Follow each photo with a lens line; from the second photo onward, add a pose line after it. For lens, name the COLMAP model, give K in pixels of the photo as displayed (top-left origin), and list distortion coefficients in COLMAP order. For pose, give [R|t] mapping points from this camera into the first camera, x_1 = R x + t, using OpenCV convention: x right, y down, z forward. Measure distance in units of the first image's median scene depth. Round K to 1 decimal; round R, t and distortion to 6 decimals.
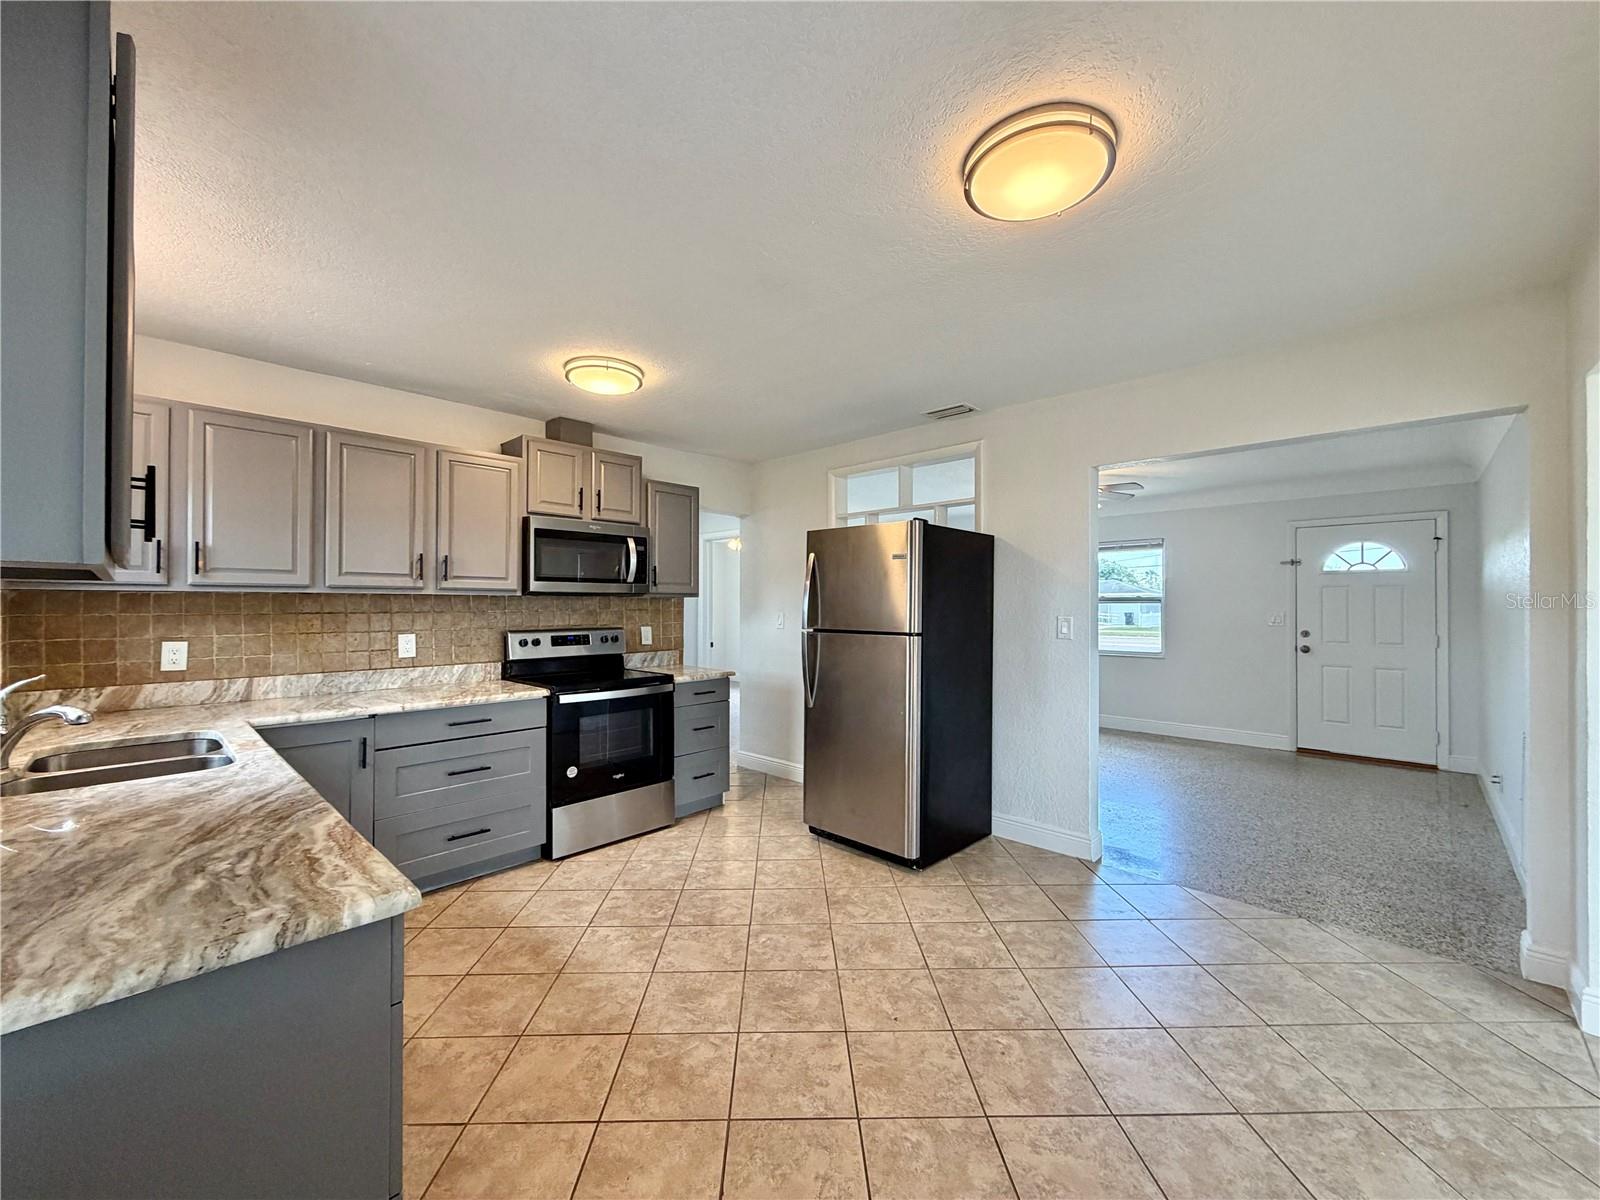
lens RADIAL K [[637.2, 0, 798.0], [0, 637.2, 601.8], [0, 0, 1]] dist [0.000964, -0.000639]
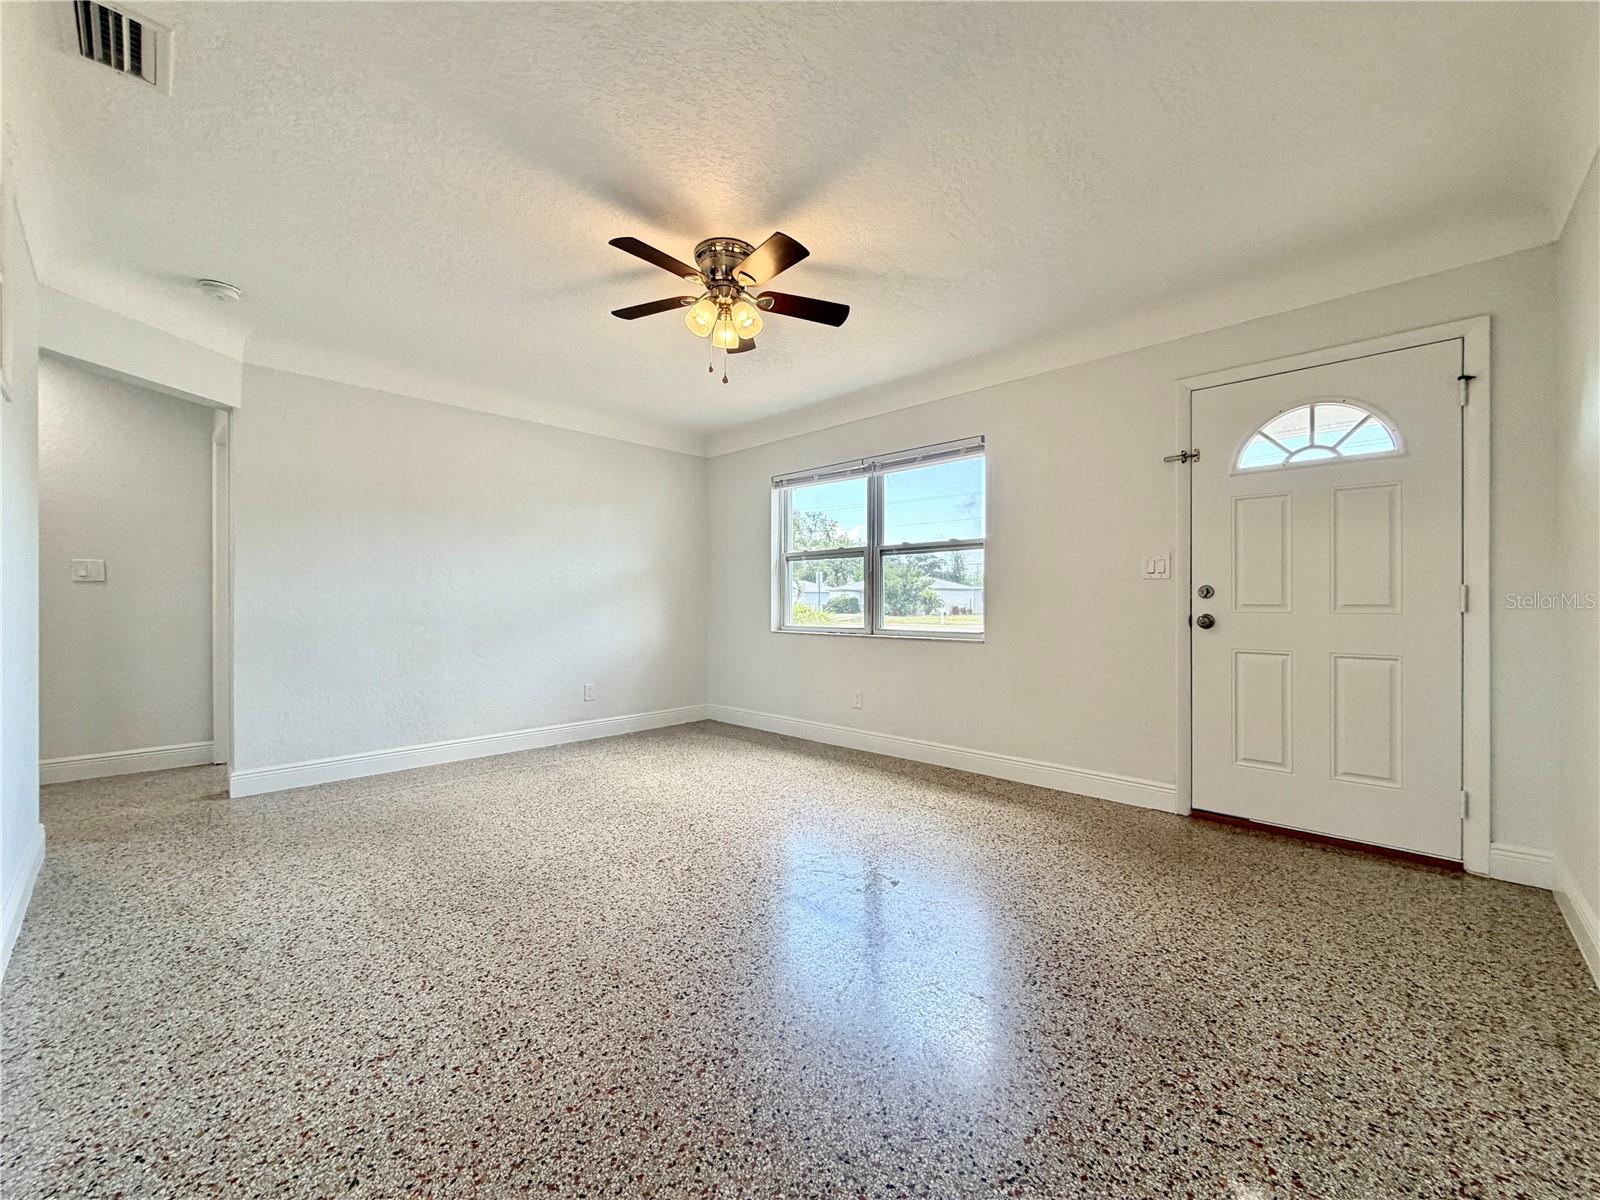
lens RADIAL K [[637.2, 0, 798.0], [0, 637.2, 601.8], [0, 0, 1]] dist [0.000964, -0.000639]
pose [[0.999998, -0.001025, -0.001411, 0.827653], [0.001038, 0.999962, 0.008668, 0.095557], [0.001402, -0.008669, 0.999961, 0.854559]]
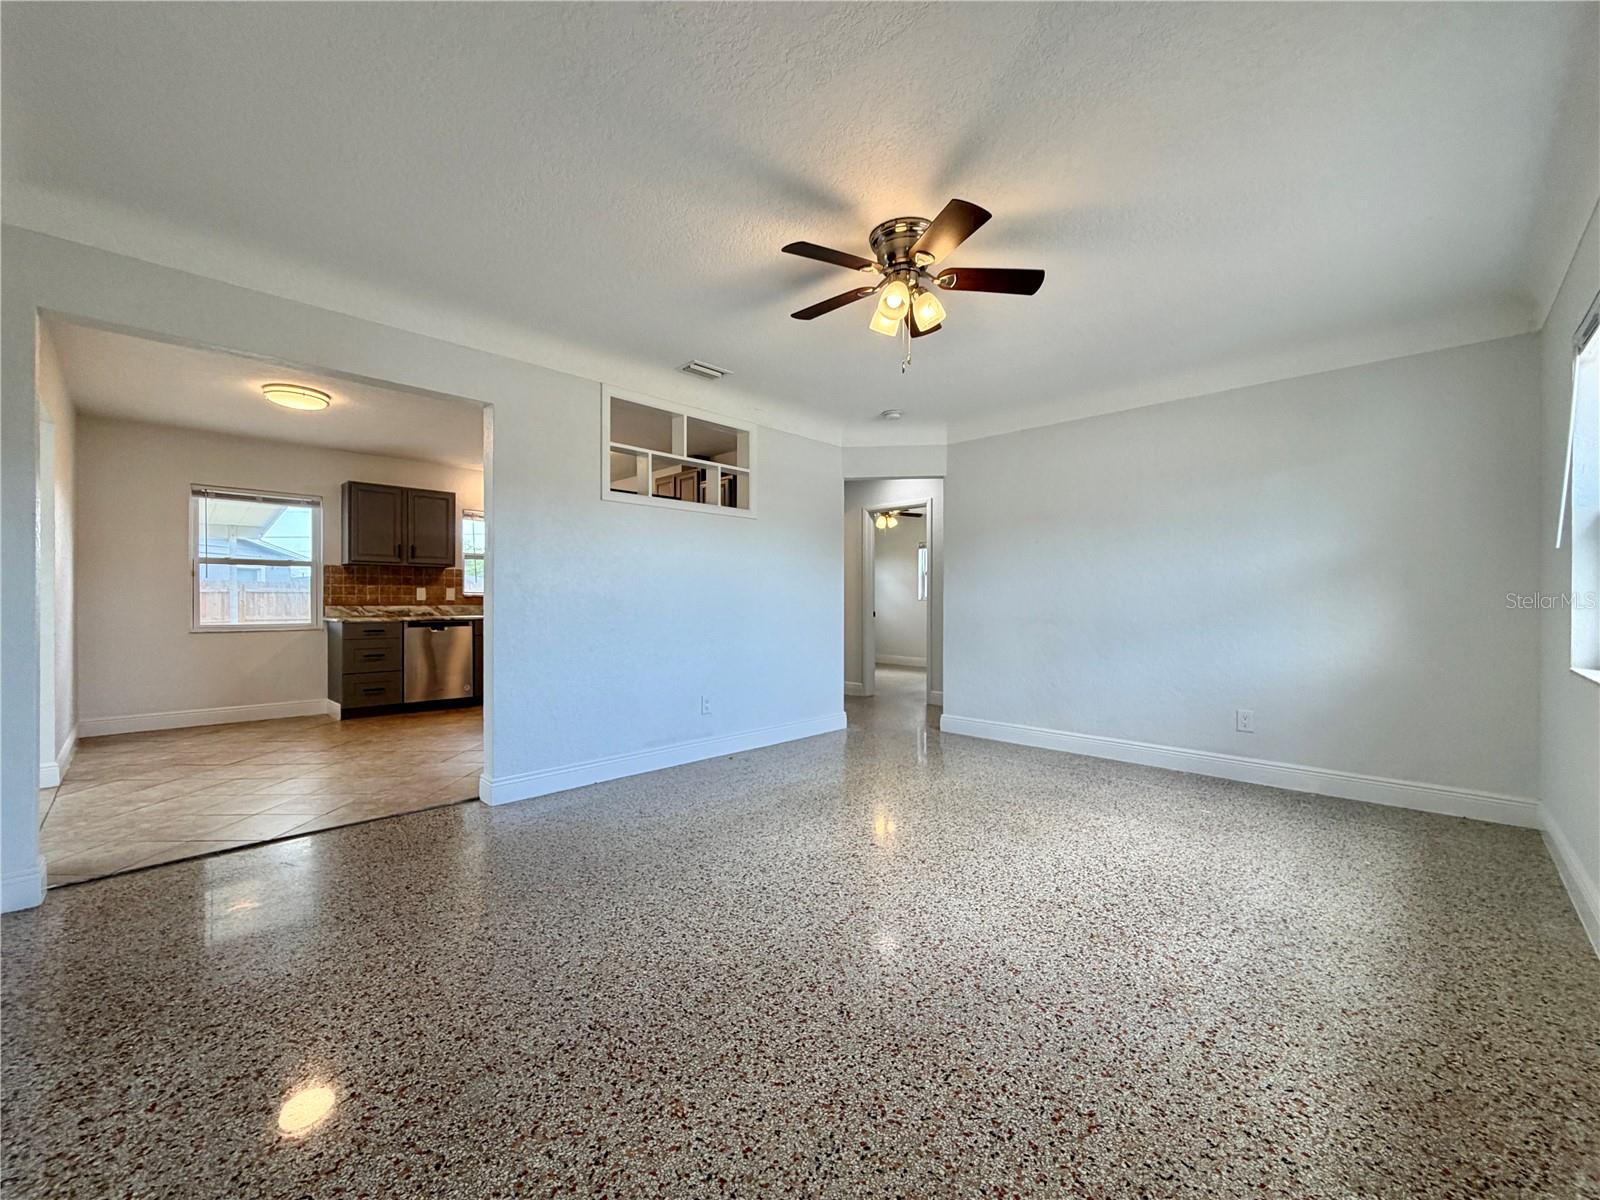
lens RADIAL K [[637.2, 0, 798.0], [0, 637.2, 601.8], [0, 0, 1]] dist [0.000964, -0.000639]
pose [[-0.010483, -0.000793, -0.999945, 1.466020], [0.006402, 0.999979, -0.000860, 0.099400], [0.999925, -0.006410, -0.010478, 1.509276]]
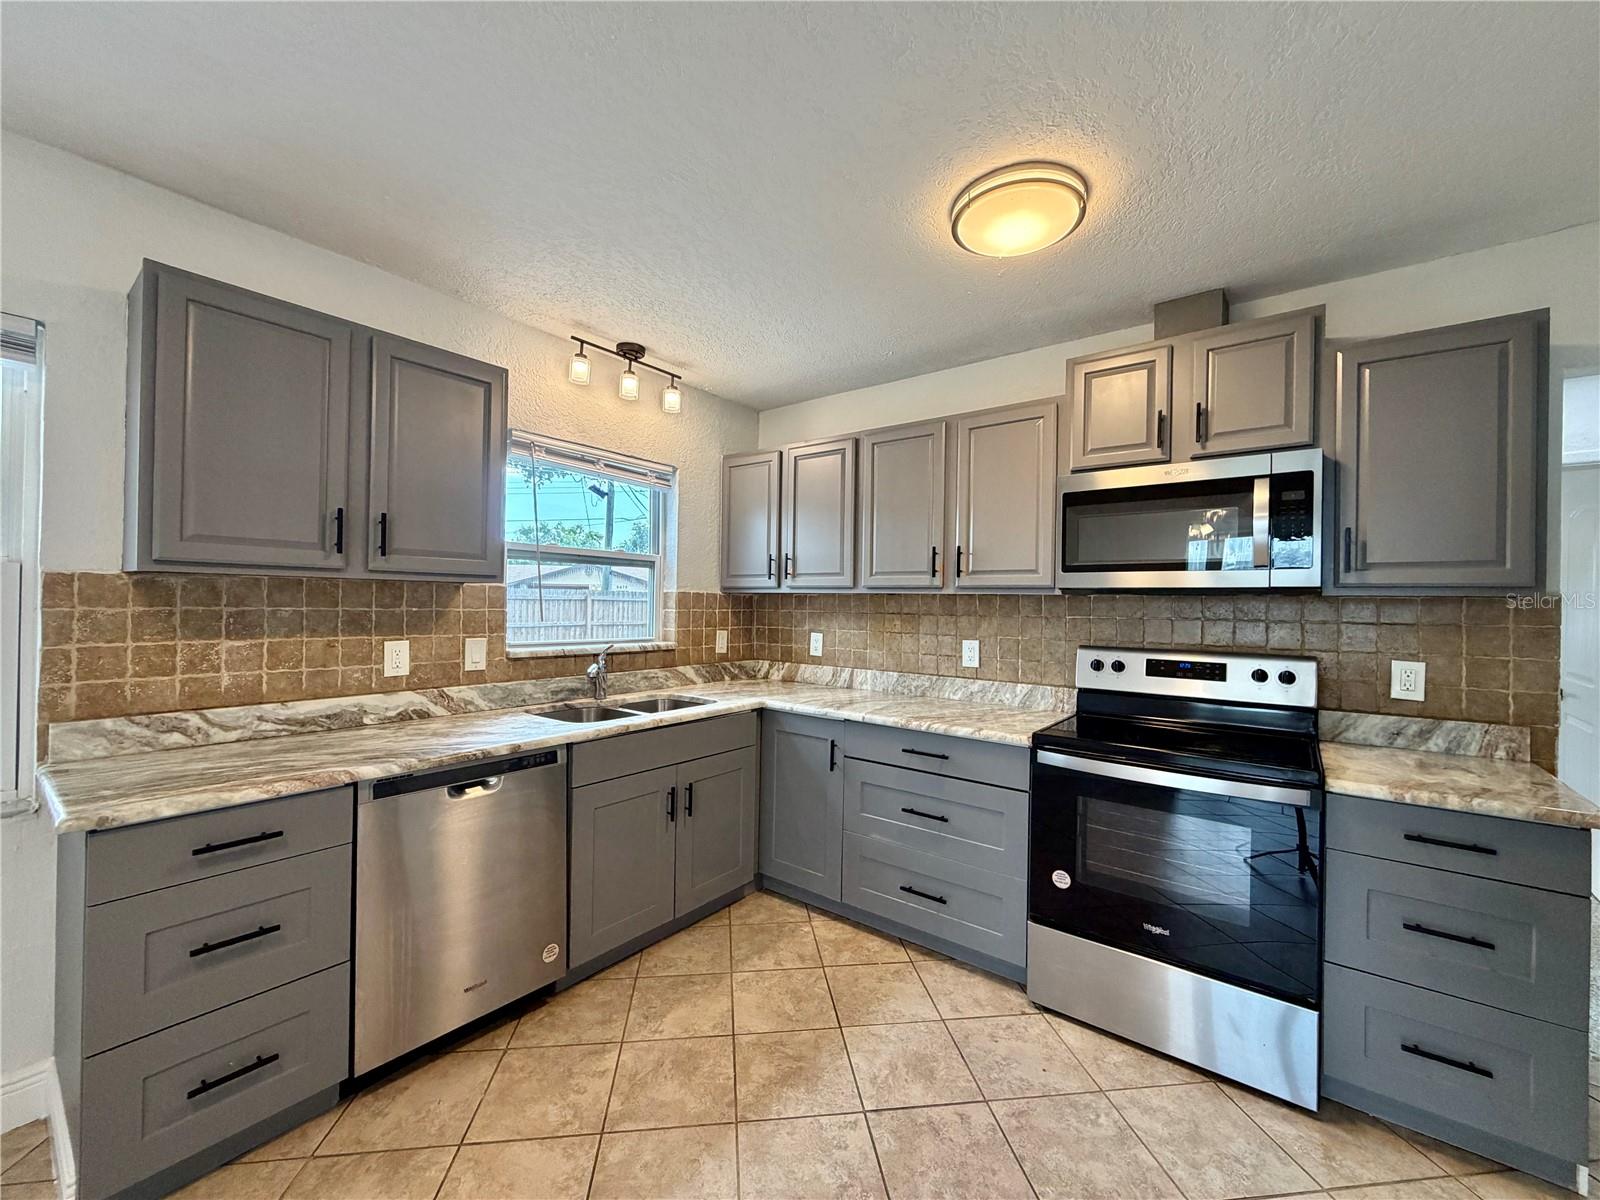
lens RADIAL K [[637.2, 0, 798.0], [0, 637.2, 601.8], [0, 0, 1]] dist [0.000964, -0.000639]
pose [[0.101870, -0.000515, -0.994798, 0.234930], [-0.011548, 0.999932, -0.001700, 0.002313], [0.994731, 0.011661, 0.101857, 0.684465]]
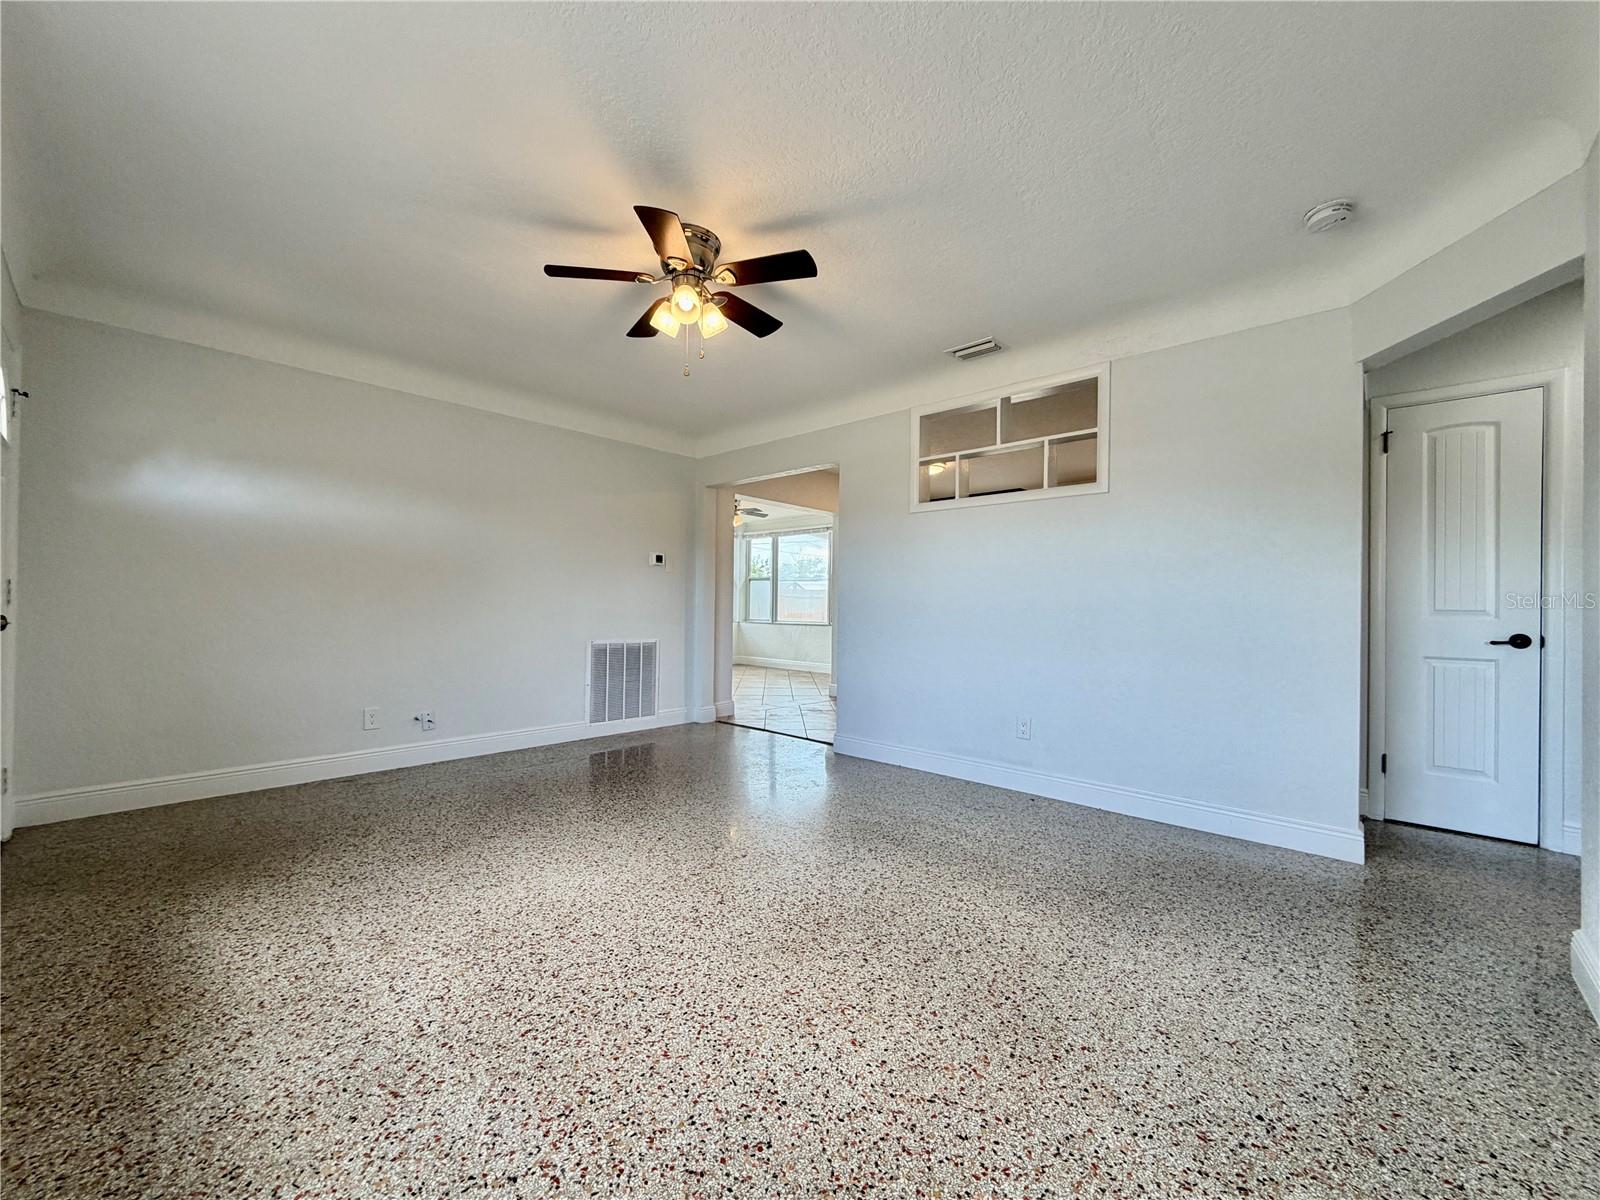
lens RADIAL K [[637.2, 0, 798.0], [0, 637.2, 601.8], [0, 0, 1]] dist [0.000964, -0.000639]
pose [[-0.999794, -0.013104, -0.015487, 0.618795], [-0.012913, 0.999840, -0.012376, 0.107887], [0.015647, -0.012174, -0.999803, 2.359109]]
